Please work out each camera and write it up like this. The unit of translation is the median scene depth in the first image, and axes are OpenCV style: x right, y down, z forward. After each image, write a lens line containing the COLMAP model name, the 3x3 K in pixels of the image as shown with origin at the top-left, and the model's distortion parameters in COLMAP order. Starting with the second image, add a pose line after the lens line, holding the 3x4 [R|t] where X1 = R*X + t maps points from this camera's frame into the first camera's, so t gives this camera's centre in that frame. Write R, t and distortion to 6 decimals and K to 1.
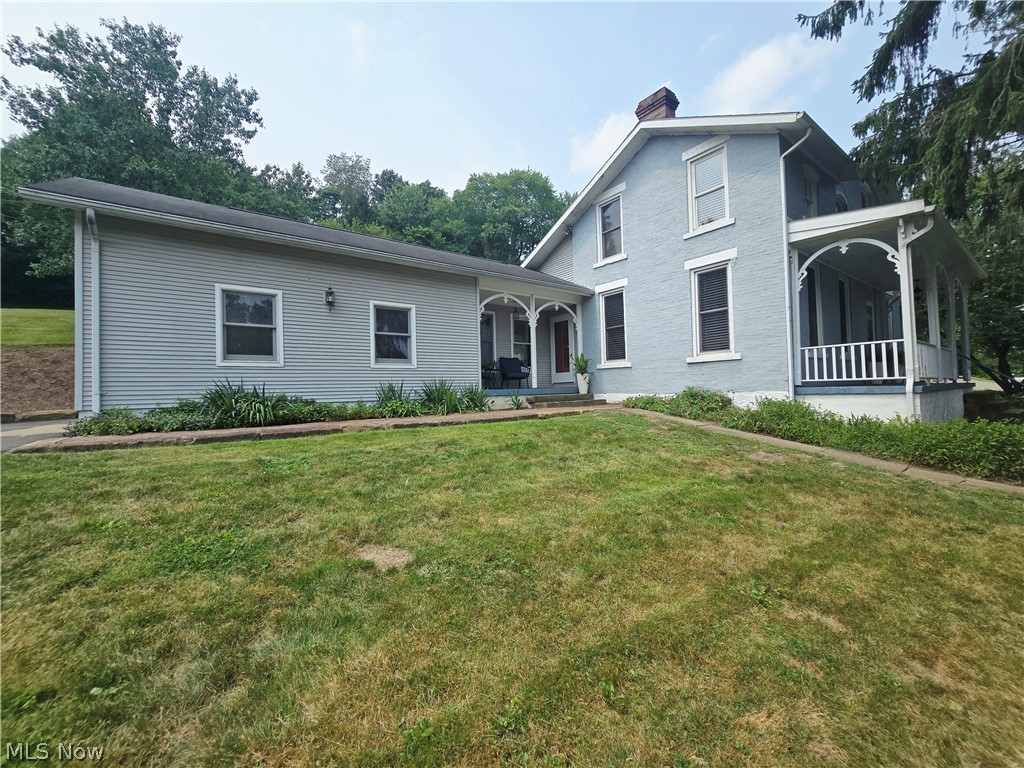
lens RADIAL K [[415.5, 0, 512.0], [0, 415.5, 379.6], [0, 0, 1]] dist [-0.001335, -0.001514]
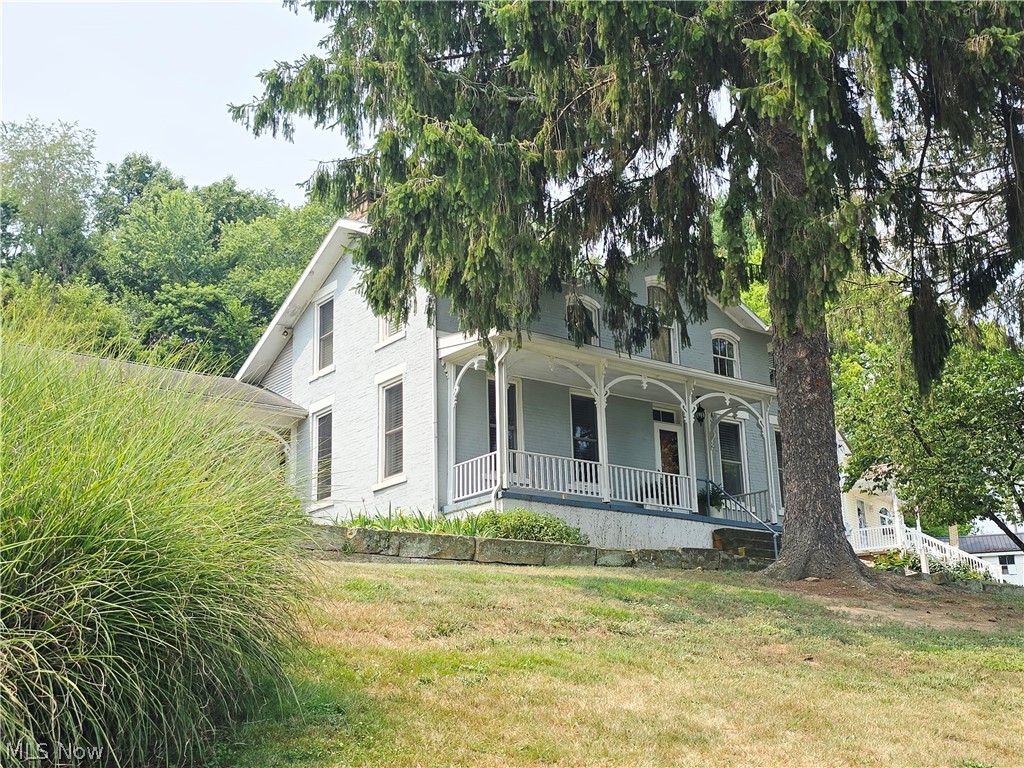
lens RADIAL K [[1240.1, 0, 512.3], [0, 1240.1, 389.1], [0, 0, 1]] dist [0.087210, 0.000000]
pose [[0.999990, 0.000856, -0.004490, 0.624631], [-0.001934, 0.969264, -0.246013, 0.330391], [0.004141, 0.246020, 0.969256, -1.304606]]
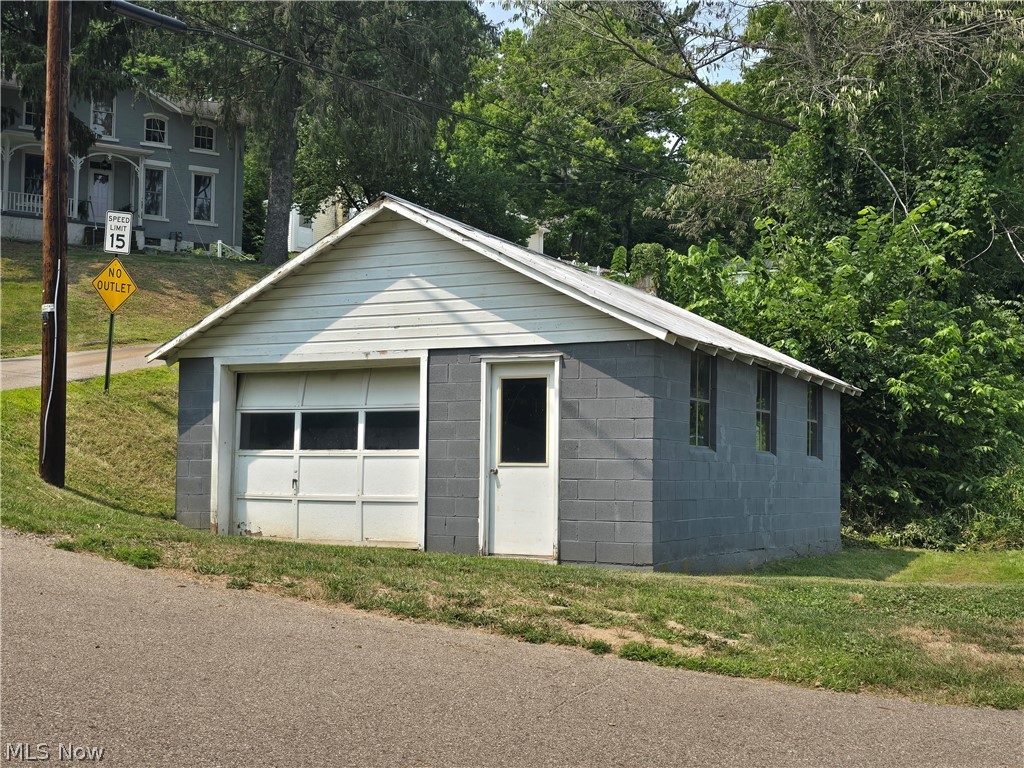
lens RADIAL K [[1240.1, 0, 513.1], [0, 1240.1, 383.2], [0, 0, 1]] dist [0.087210, 0.000000]
pose [[0.985590, 0.028916, -0.166661, 3.062077], [-0.036944, 0.998291, -0.045275, 0.676373], [0.165067, 0.050780, 0.984974, -2.925745]]
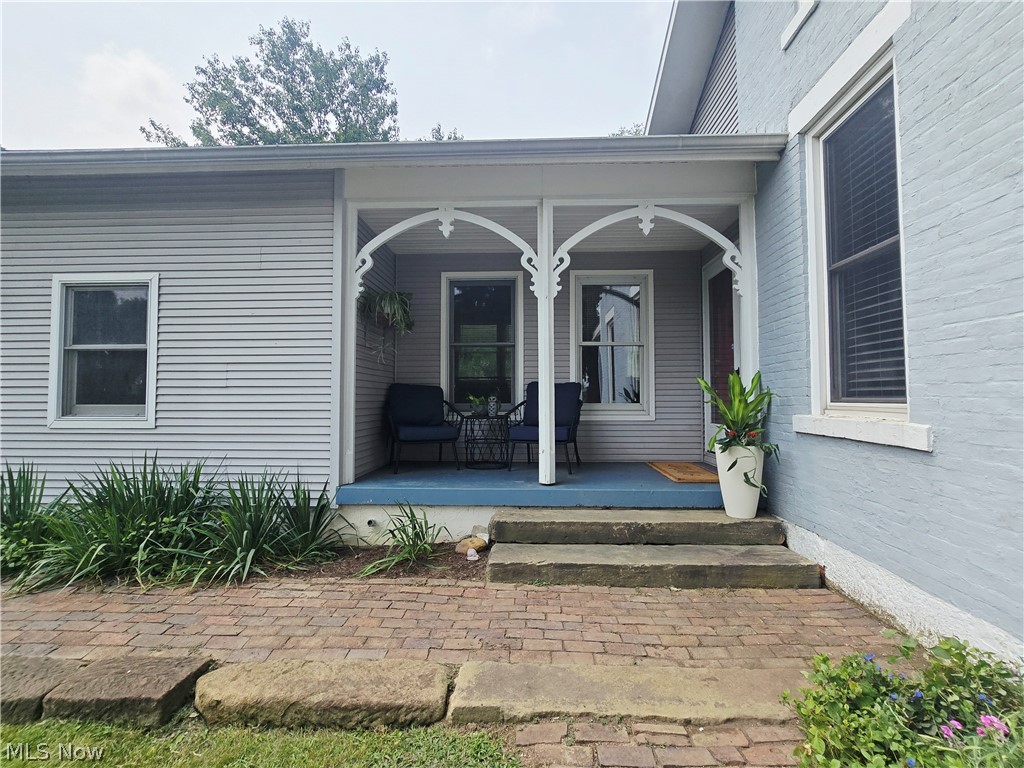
lens RADIAL K [[472.3, 0, 516.2], [0, 472.3, 388.3], [0, 0, 1]] dist [-0.001106, -0.000097]
pose [[0.772719, 0.003163, -0.634740, 0.274672], [-0.000086, 0.999988, 0.004879, -0.057537], [0.634748, -0.003716, 0.772710, 0.712595]]
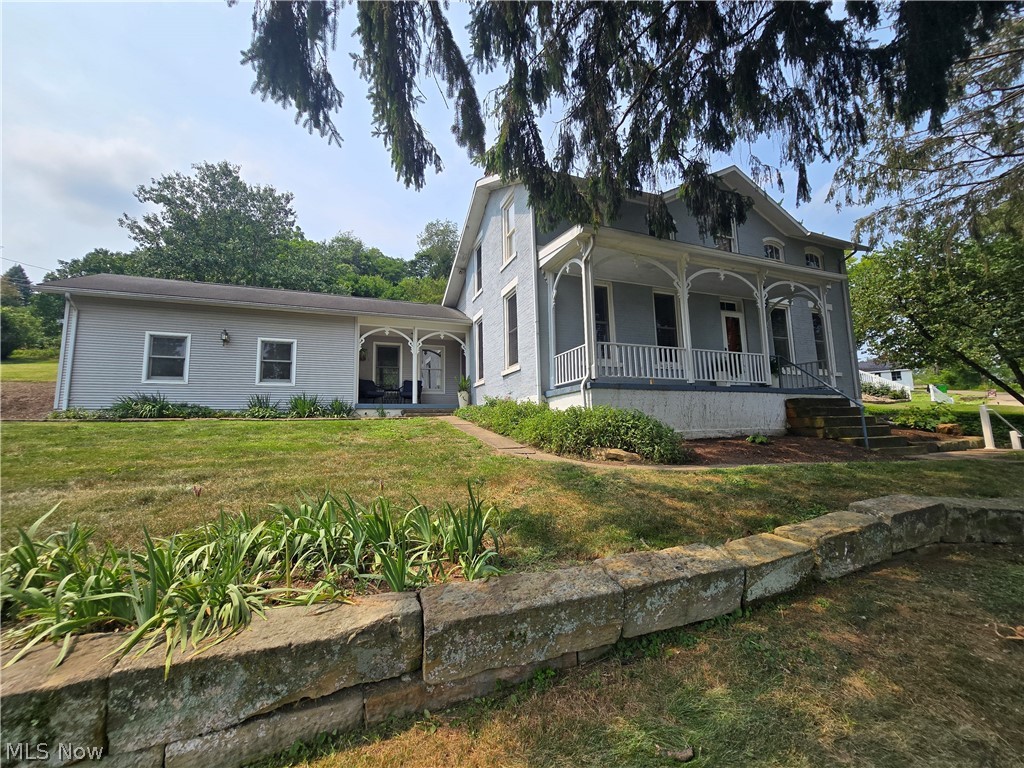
lens RADIAL K [[415.5, 0, 515.3], [0, 415.5, 384.2], [0, 0, 1]] dist [-0.001335, -0.001514]
pose [[0.964136, -0.027842, -0.263945, 0.661222], [0.004243, 0.995973, -0.089559, 0.073233], [0.265376, 0.085227, 0.960371, -0.077889]]
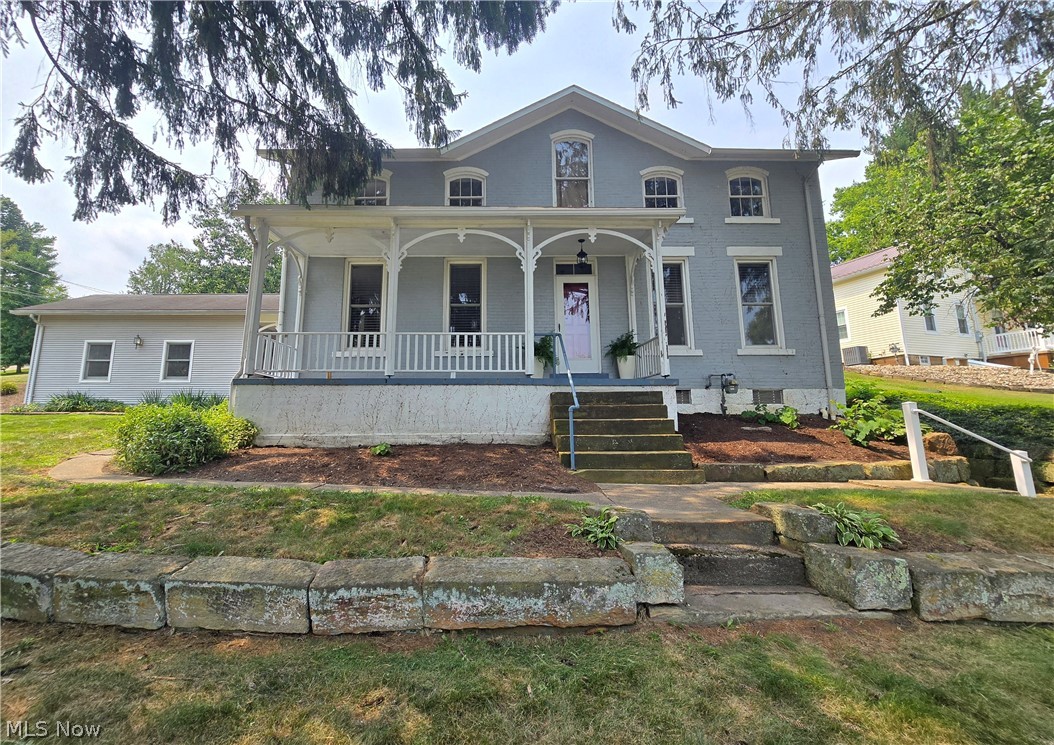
lens RADIAL K [[462.2, 0, 495.5], [0, 462.2, 350.3], [0, 0, 1]] dist [0.001165, 0.000695]
pose [[0.795786, -0.076291, -0.600753, 1.317659], [-0.005627, 0.991058, -0.133311, 0.057886], [0.605552, 0.109467, 0.788241, 0.293310]]
